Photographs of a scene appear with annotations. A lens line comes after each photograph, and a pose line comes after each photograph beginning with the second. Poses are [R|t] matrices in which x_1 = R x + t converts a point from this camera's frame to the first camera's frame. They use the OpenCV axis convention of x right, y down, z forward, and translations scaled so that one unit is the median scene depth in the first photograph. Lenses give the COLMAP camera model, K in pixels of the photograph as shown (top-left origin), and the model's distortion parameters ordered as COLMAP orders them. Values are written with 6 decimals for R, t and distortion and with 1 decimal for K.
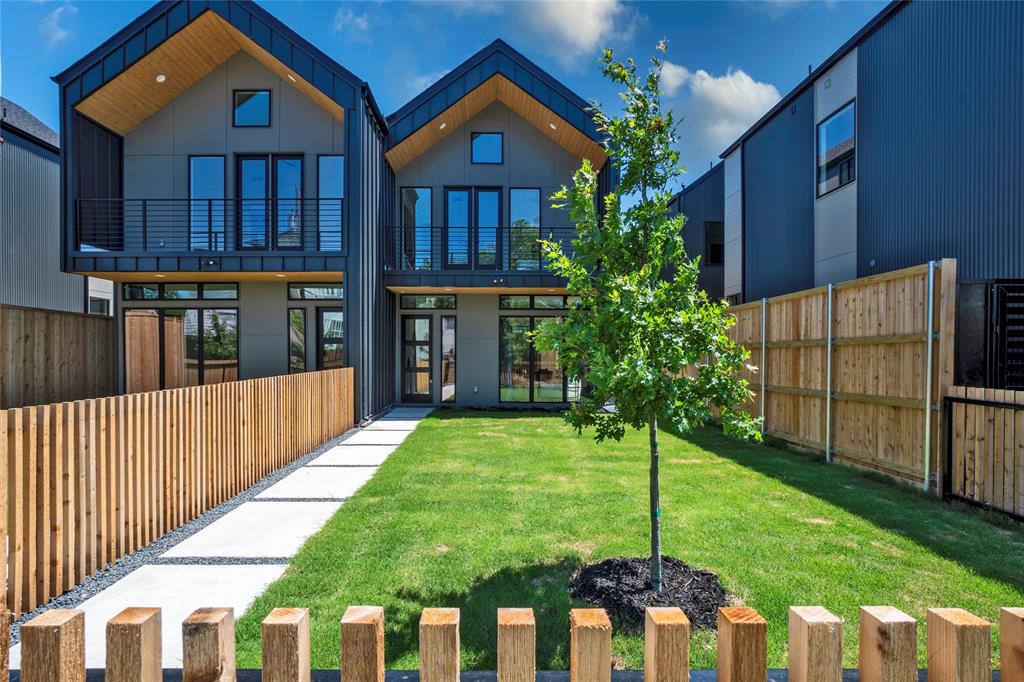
lens RADIAL K [[509.5, 0, 512.0], [0, 509.5, 341.0], [0, 0, 1]] dist [0.000125, 0.000008]
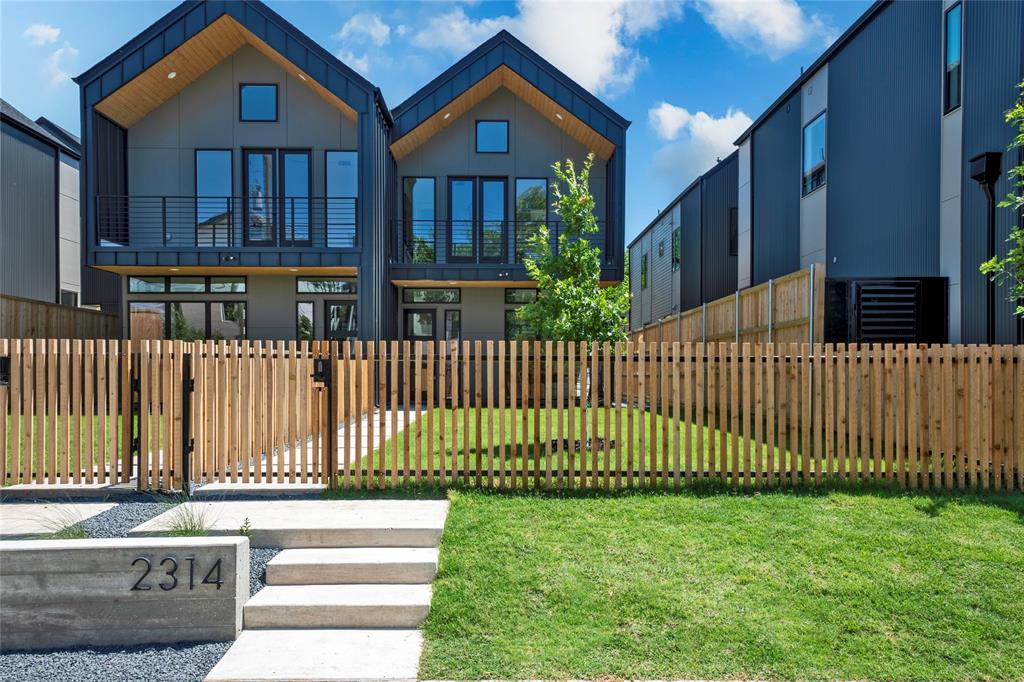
lens RADIAL K [[794.5, 0, 513.5], [0, 794.5, 361.6], [0, 0, 1]] dist [0.049654, -0.002537]
pose [[0.999824, 0.000635, -0.018746, 0.022551], [-0.000560, 0.999992, 0.004017, 0.048012], [0.018748, -0.004006, 0.999816, -0.575249]]
